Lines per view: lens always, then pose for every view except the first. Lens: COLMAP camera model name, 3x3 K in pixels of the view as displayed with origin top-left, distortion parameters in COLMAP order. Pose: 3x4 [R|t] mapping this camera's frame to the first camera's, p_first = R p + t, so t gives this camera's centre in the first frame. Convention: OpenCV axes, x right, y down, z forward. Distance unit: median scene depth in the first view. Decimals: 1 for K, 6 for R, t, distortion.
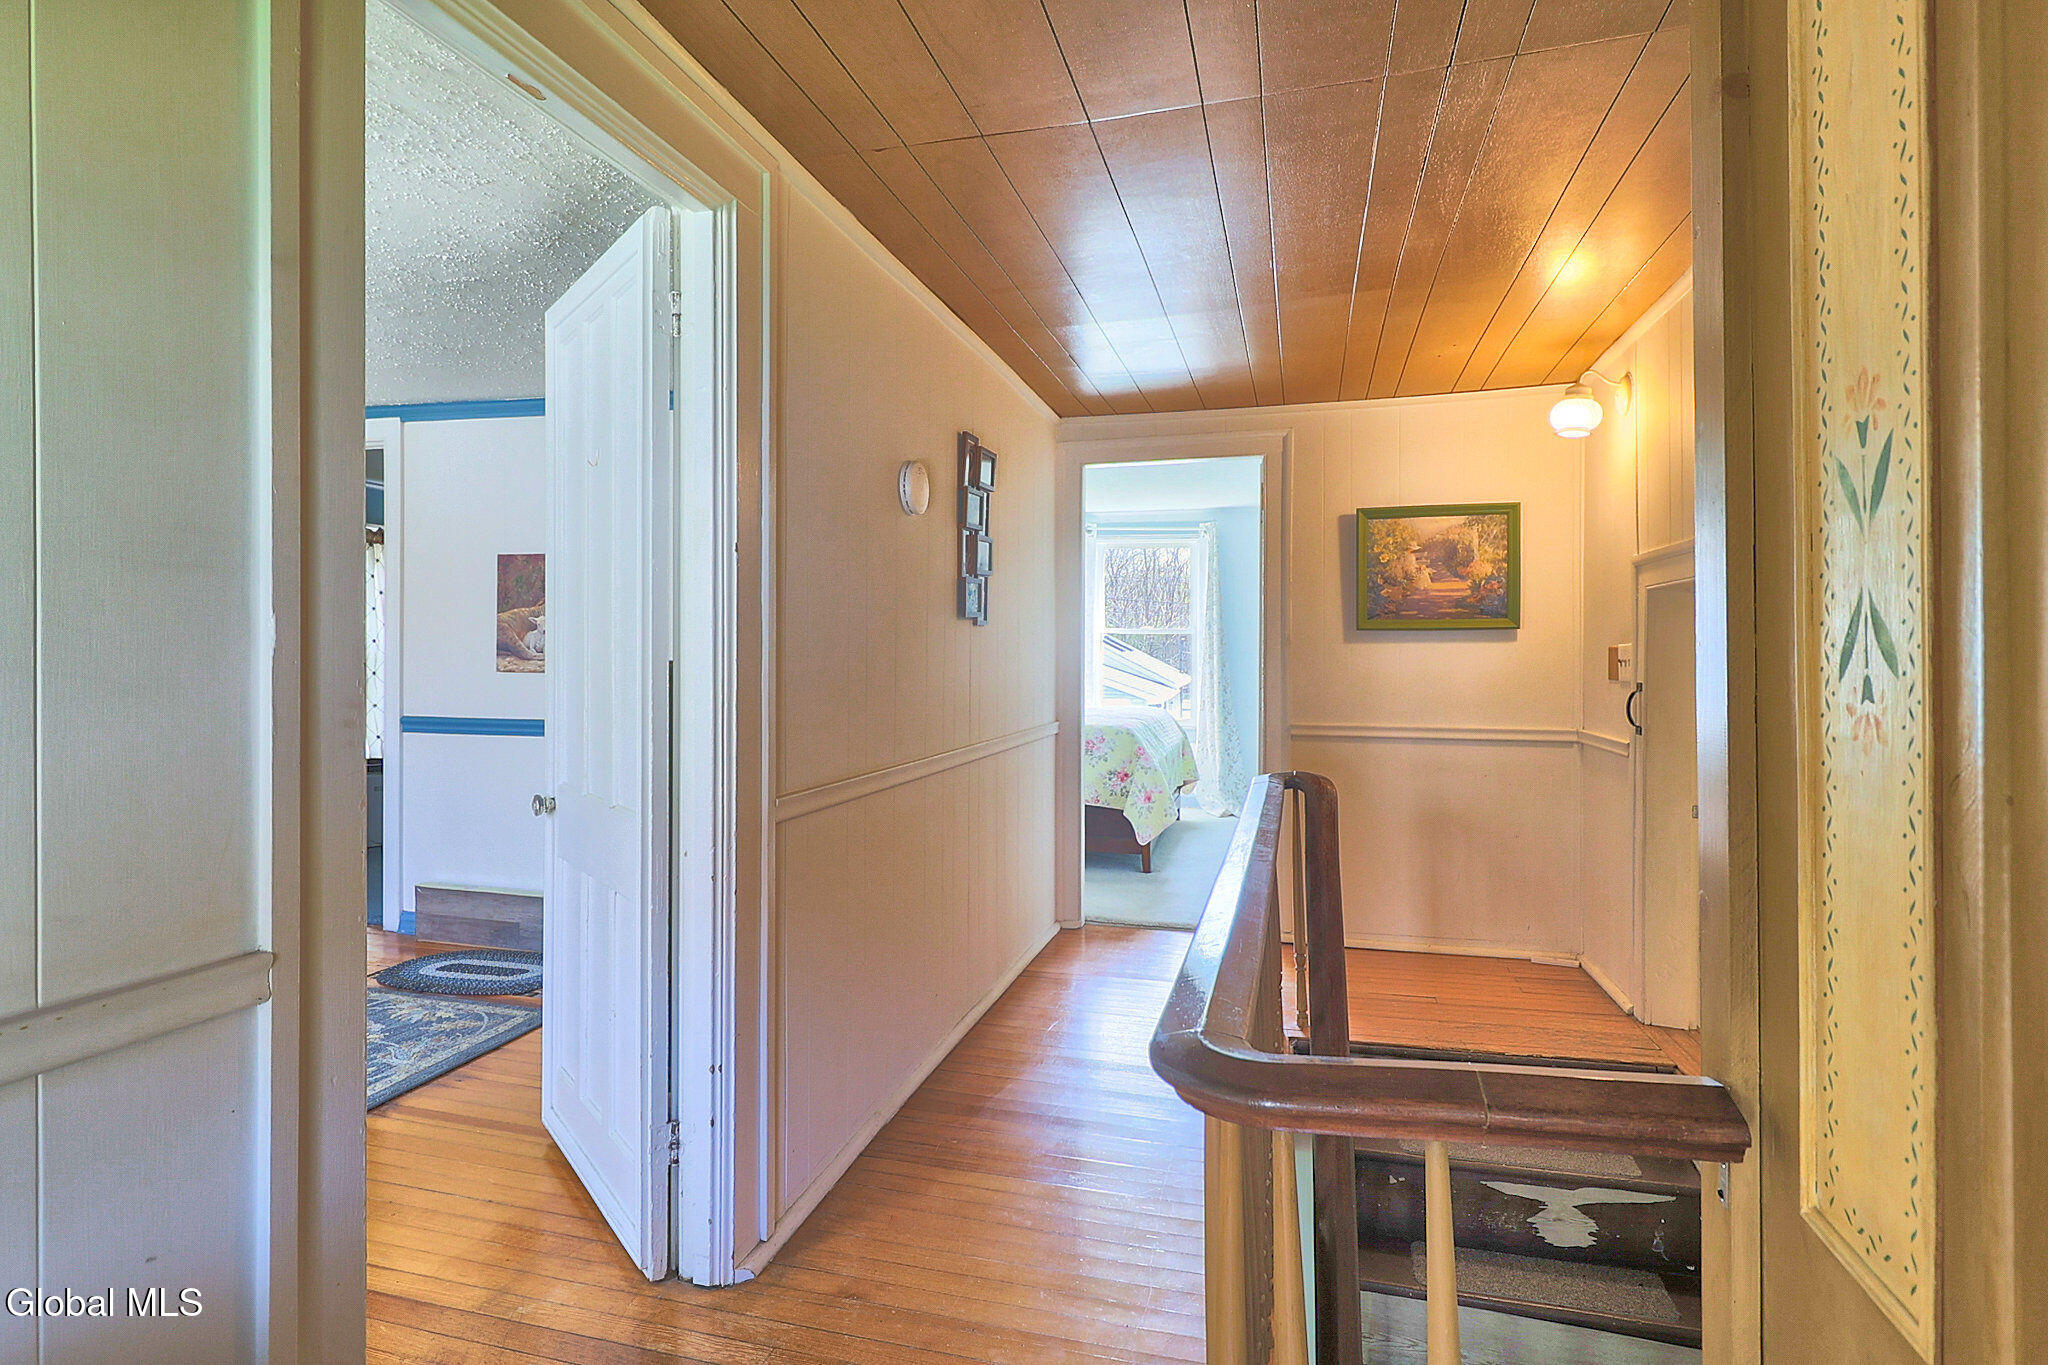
lens RADIAL K [[1047.6, 0, 1020.7], [0, 1047.6, 669.3], [0, 0, 1]] dist [-0.004111, -0.001551]
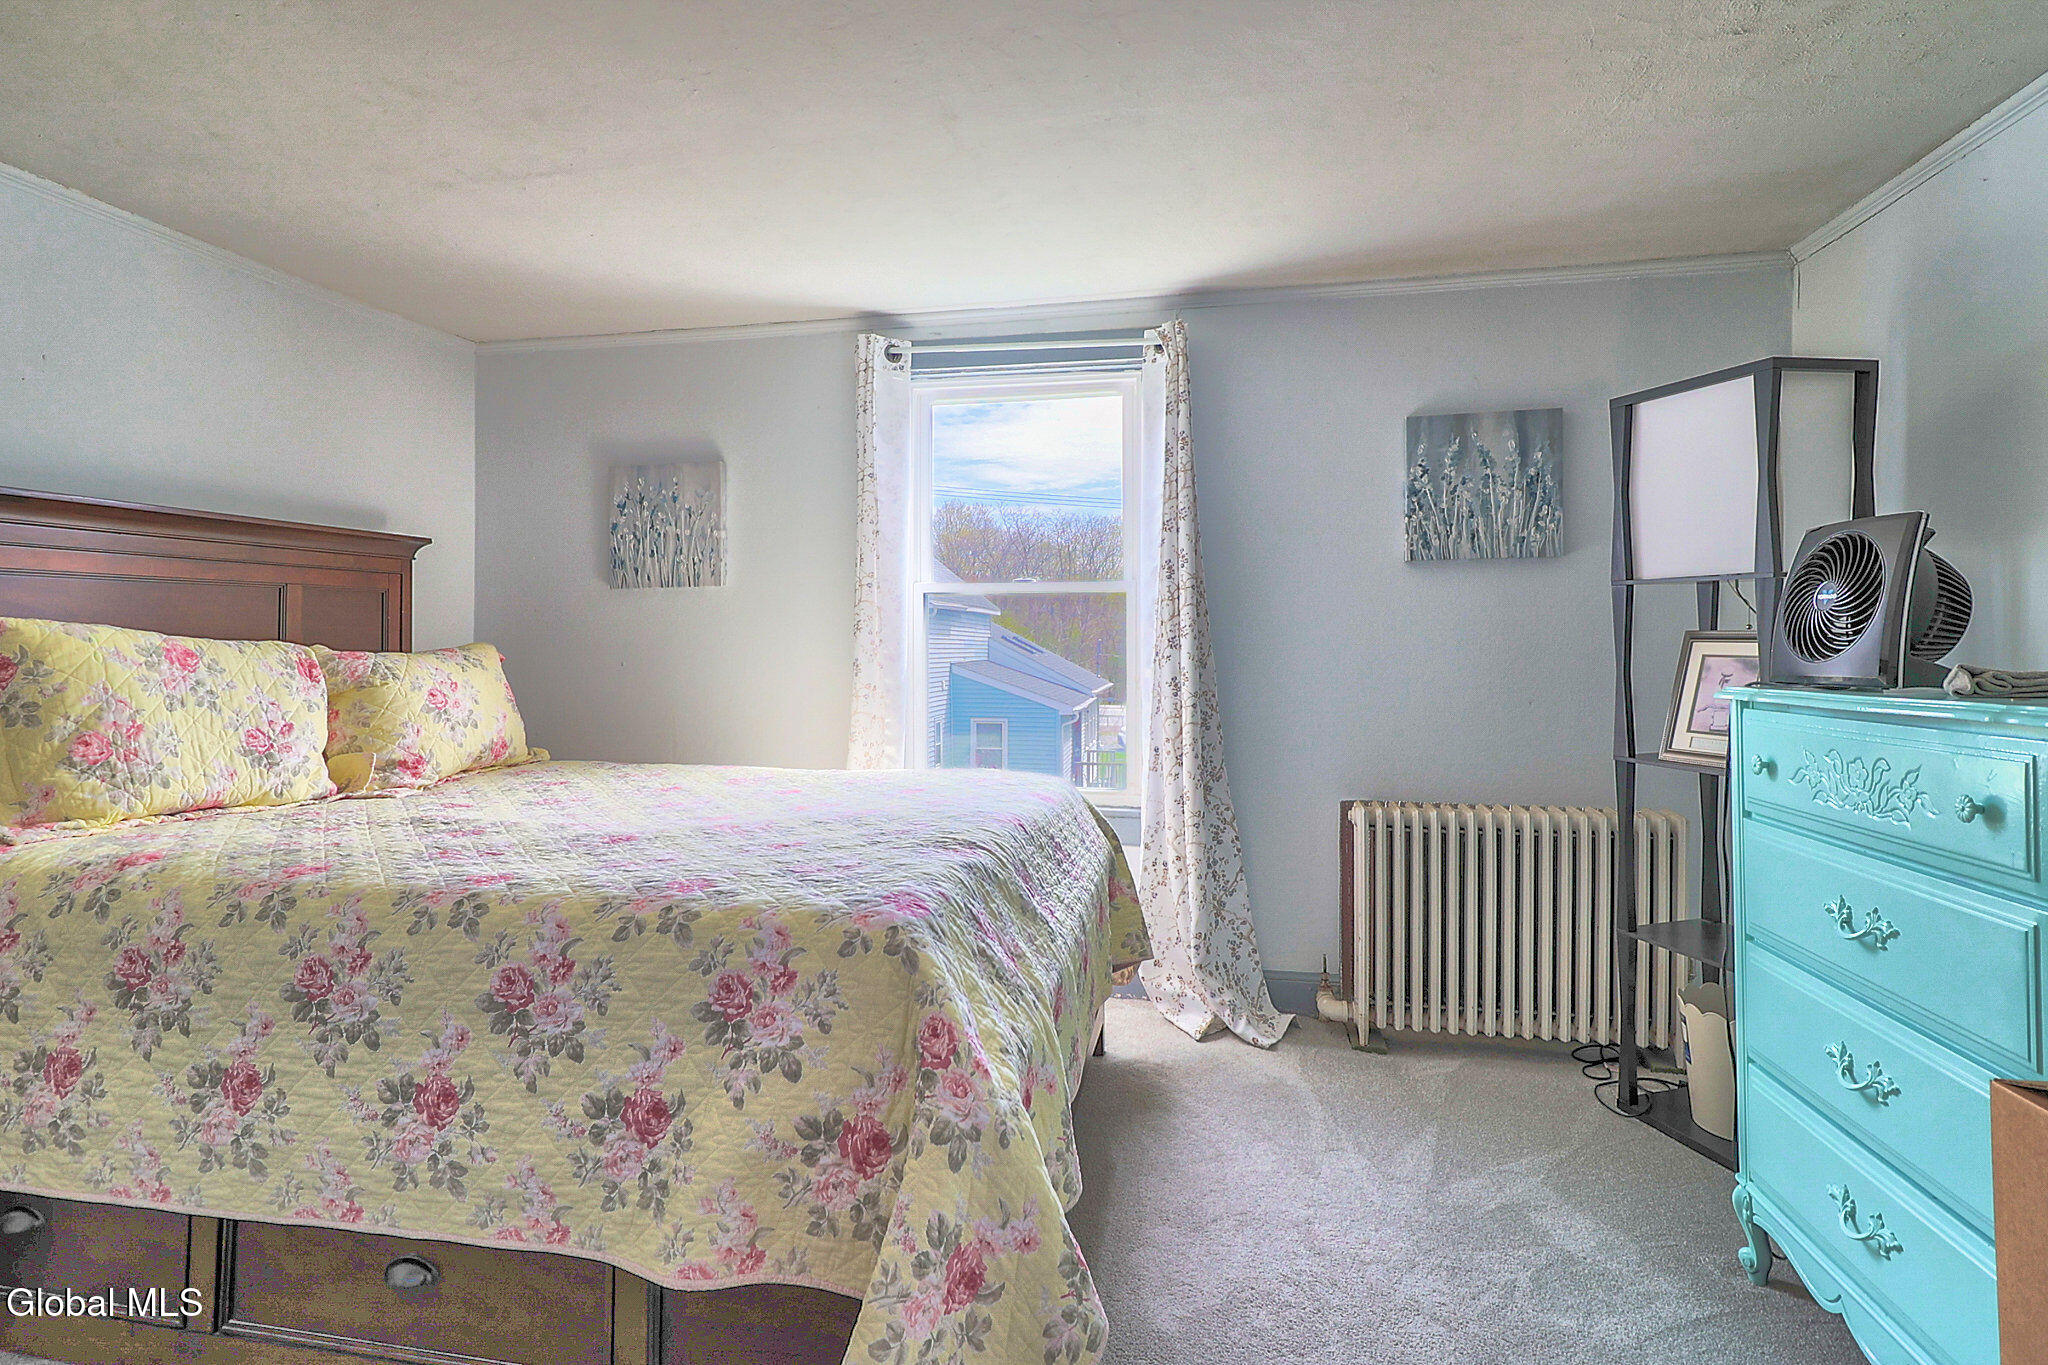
lens RADIAL K [[1047.6, 0, 1021.1], [0, 1047.6, 671.6], [0, 0, 1]] dist [-0.004111, -0.001551]
pose [[0.996666, -0.002223, 0.081561, 0.112511], [0.002008, 0.999994, 0.002723, -0.002322], [-0.081567, -0.002550, 0.996665, 0.765054]]
